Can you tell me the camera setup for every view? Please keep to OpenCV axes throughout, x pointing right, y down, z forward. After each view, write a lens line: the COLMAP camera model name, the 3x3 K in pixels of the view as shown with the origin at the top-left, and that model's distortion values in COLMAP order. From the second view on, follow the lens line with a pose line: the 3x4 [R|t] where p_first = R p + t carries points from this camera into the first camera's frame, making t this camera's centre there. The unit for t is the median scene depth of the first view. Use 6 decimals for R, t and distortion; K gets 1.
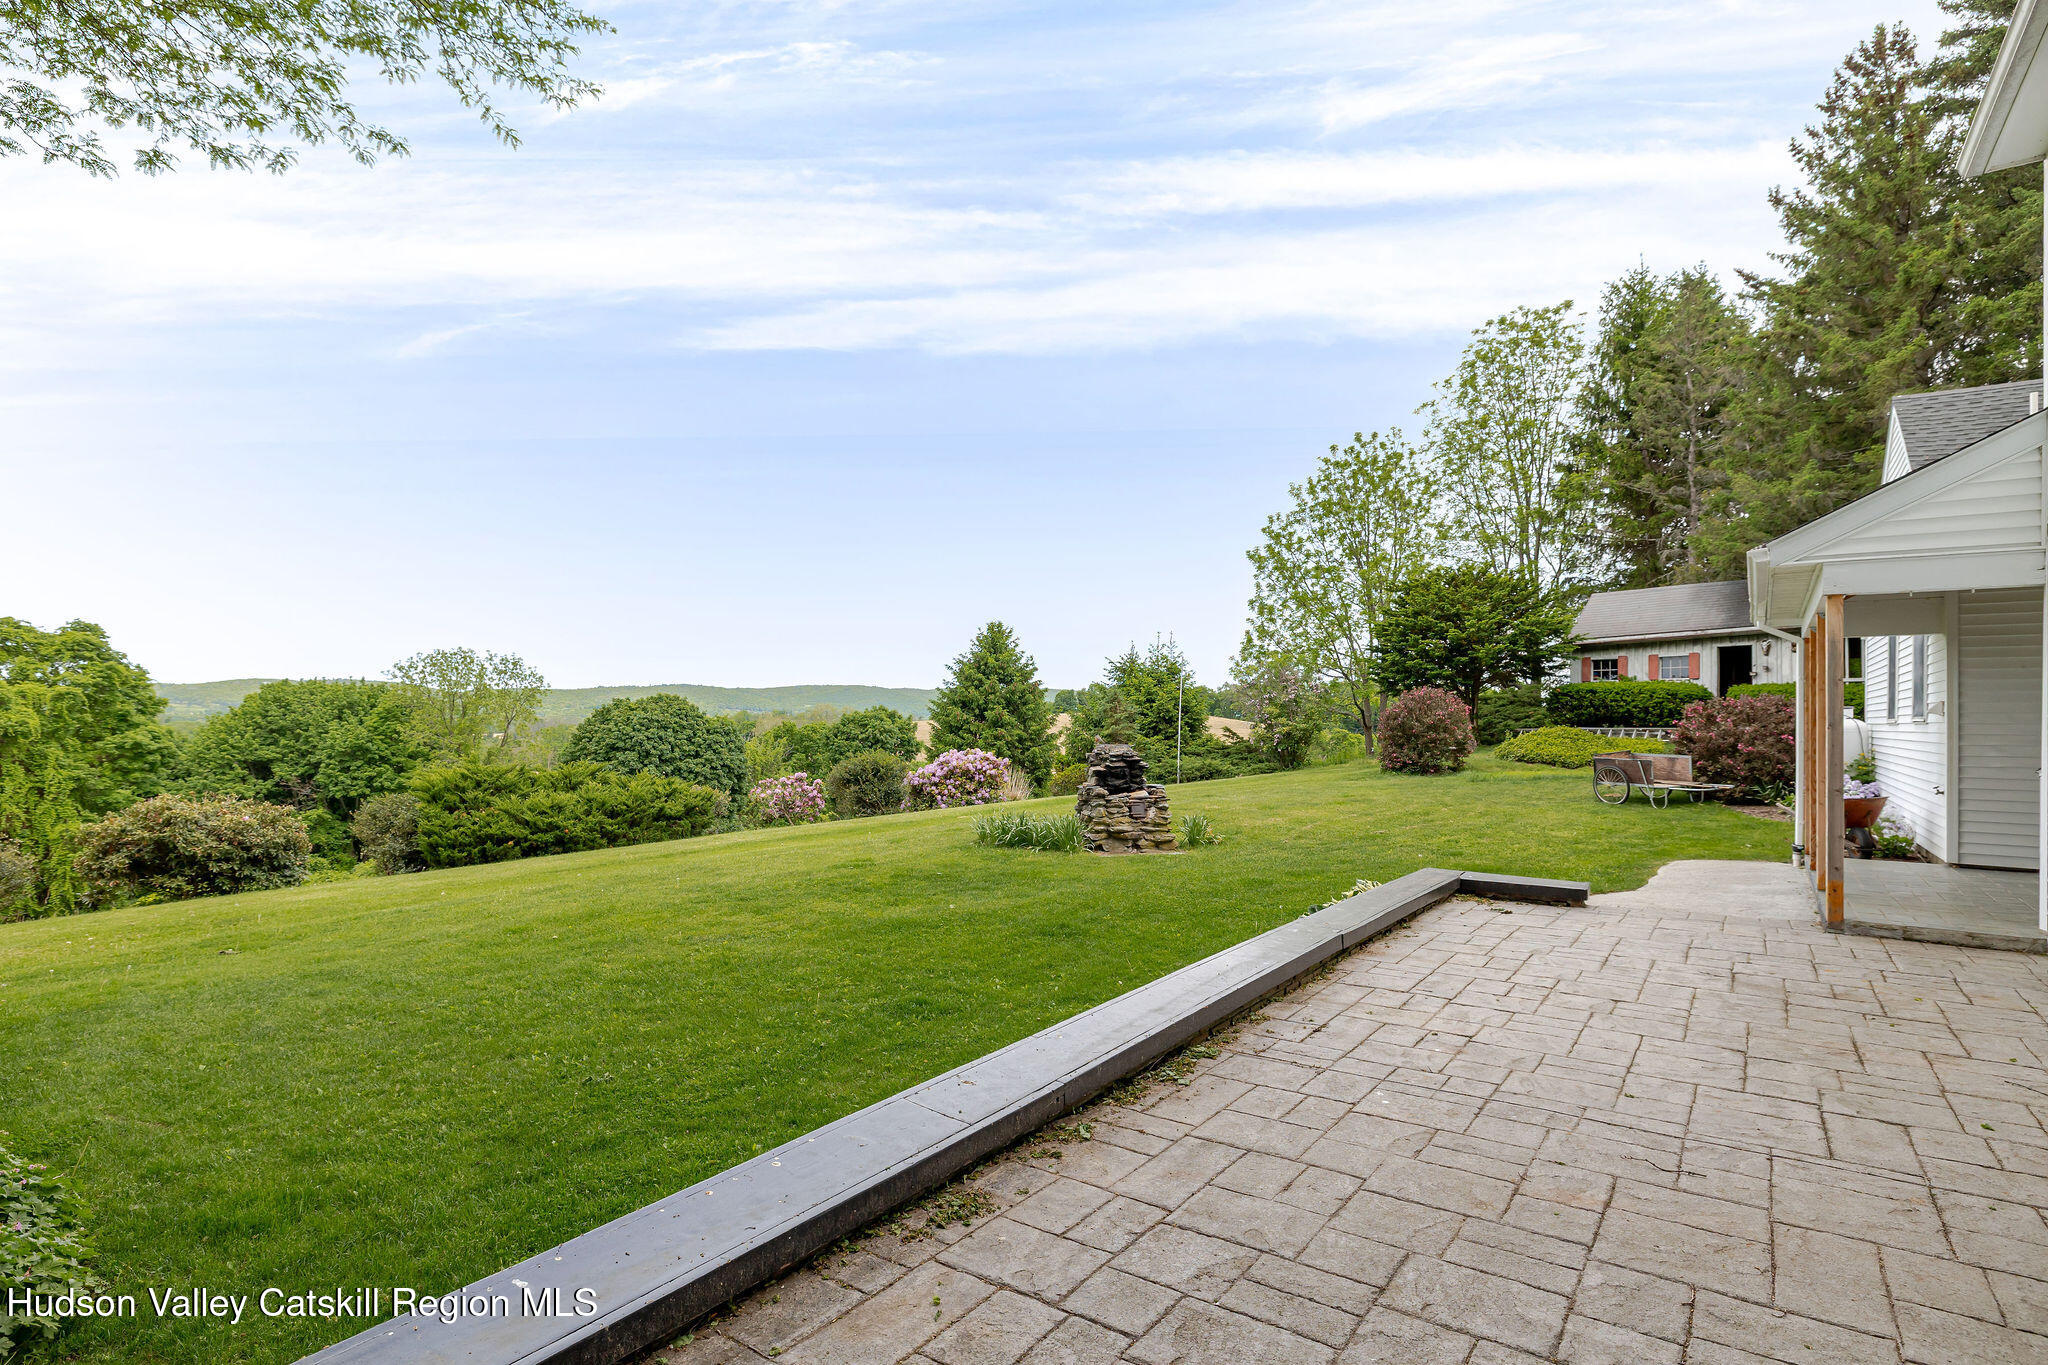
lens RADIAL K [[1016.8, 0, 1006.3], [0, 1016.8, 704.1], [0, 0, 1]] dist [-0.000458, 0.000721]
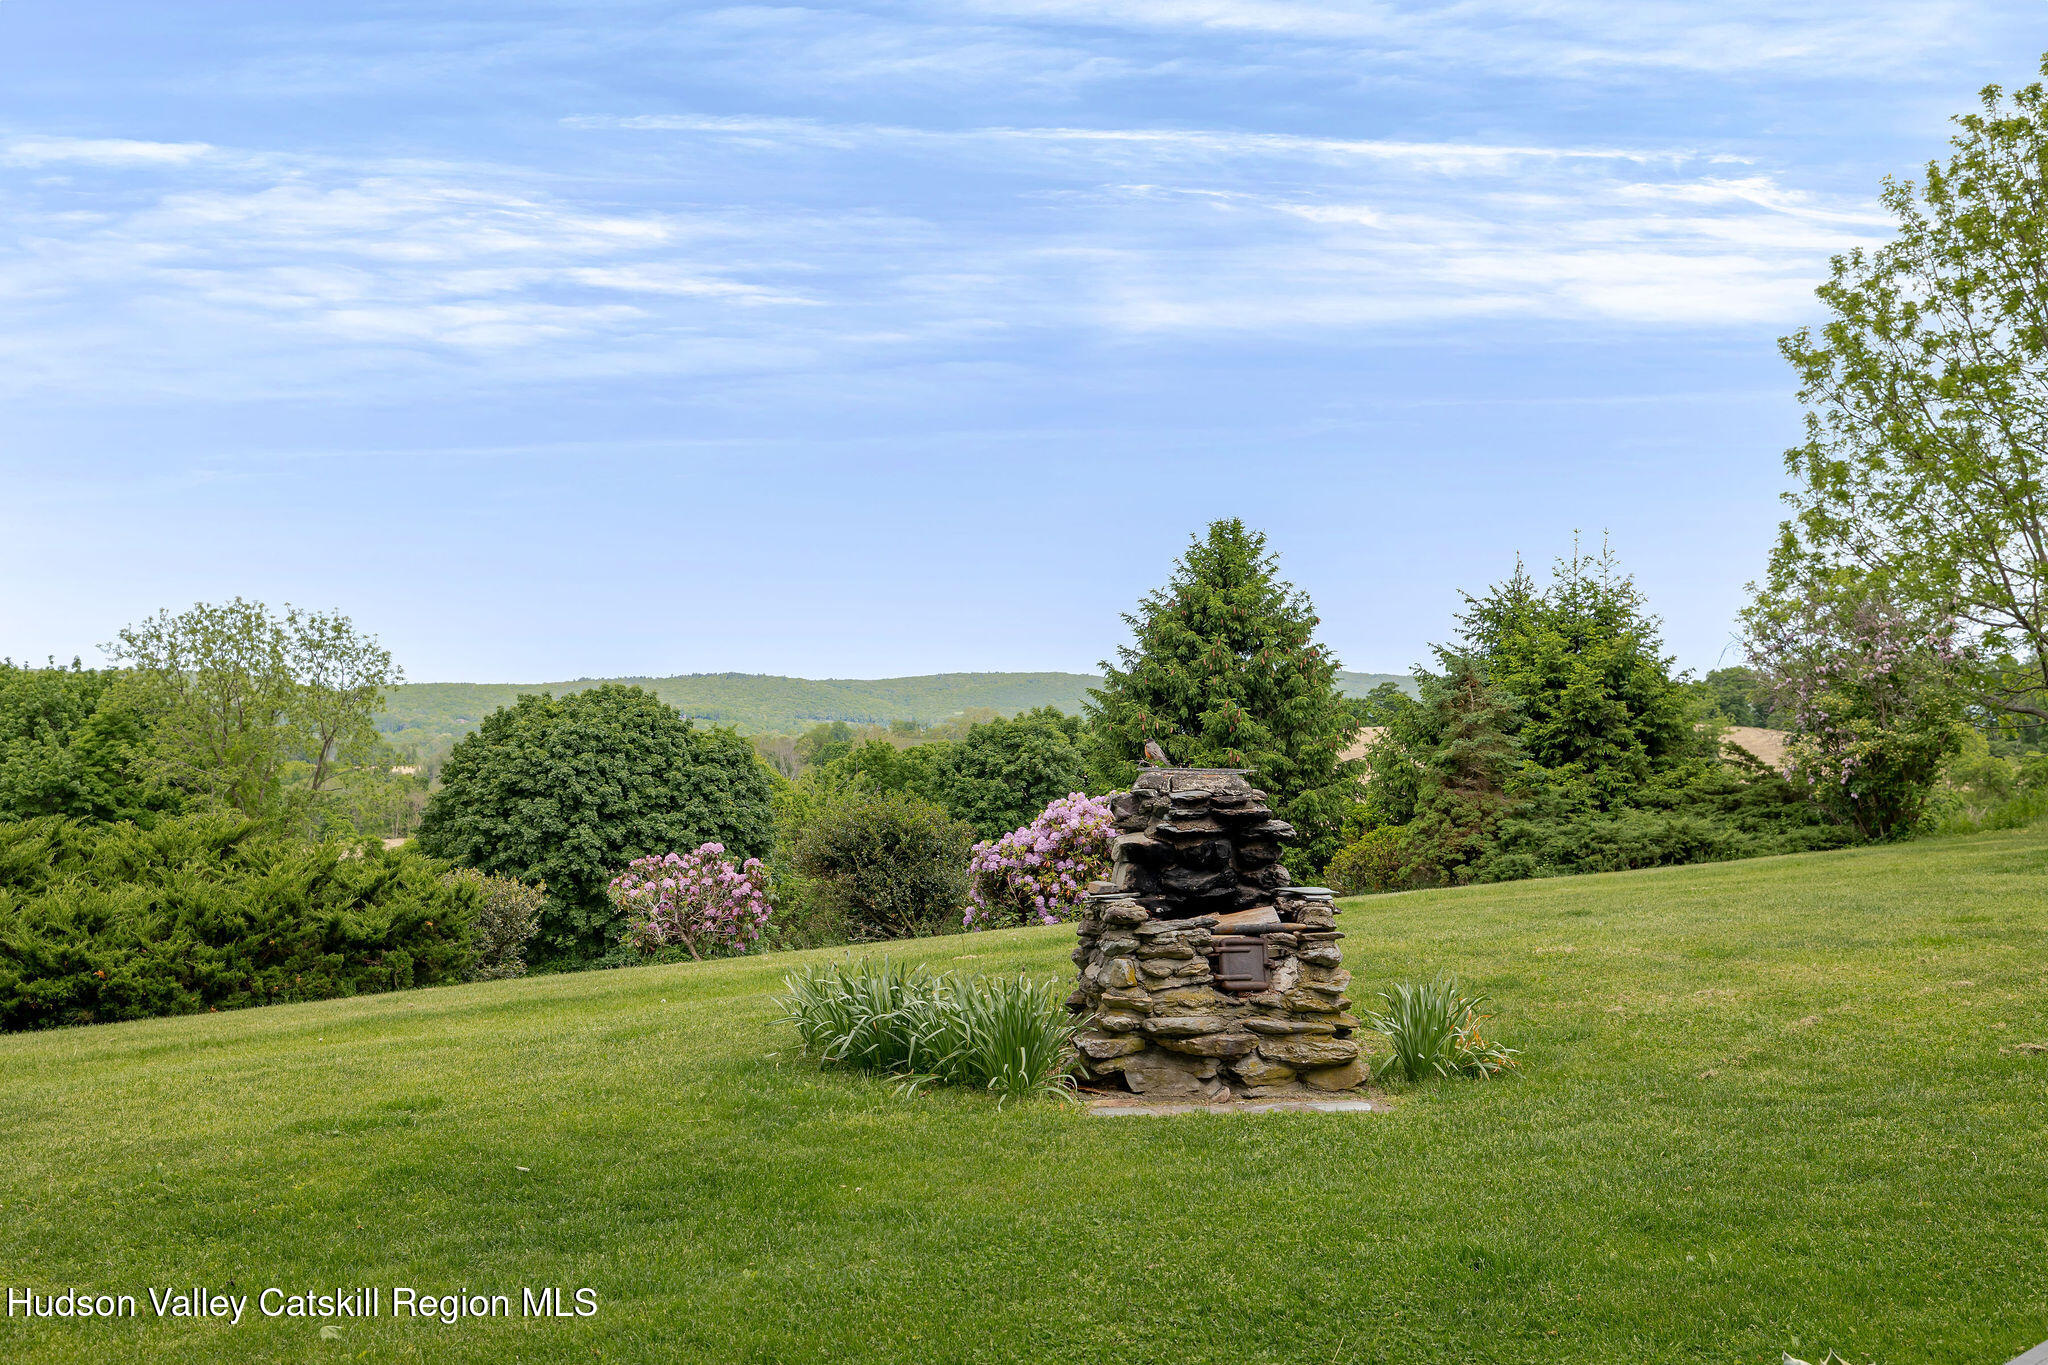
lens RADIAL K [[1970.2, 0, 1033.1], [0, 1970.2, 685.9], [0, 0, 1]] dist [-0.002442, 0.008982]
pose [[0.987215, -0.006936, -0.159241, 0.086599], [0.005073, 0.999914, -0.012105, 0.010798], [0.159311, 0.011143, 0.987166, 0.188305]]
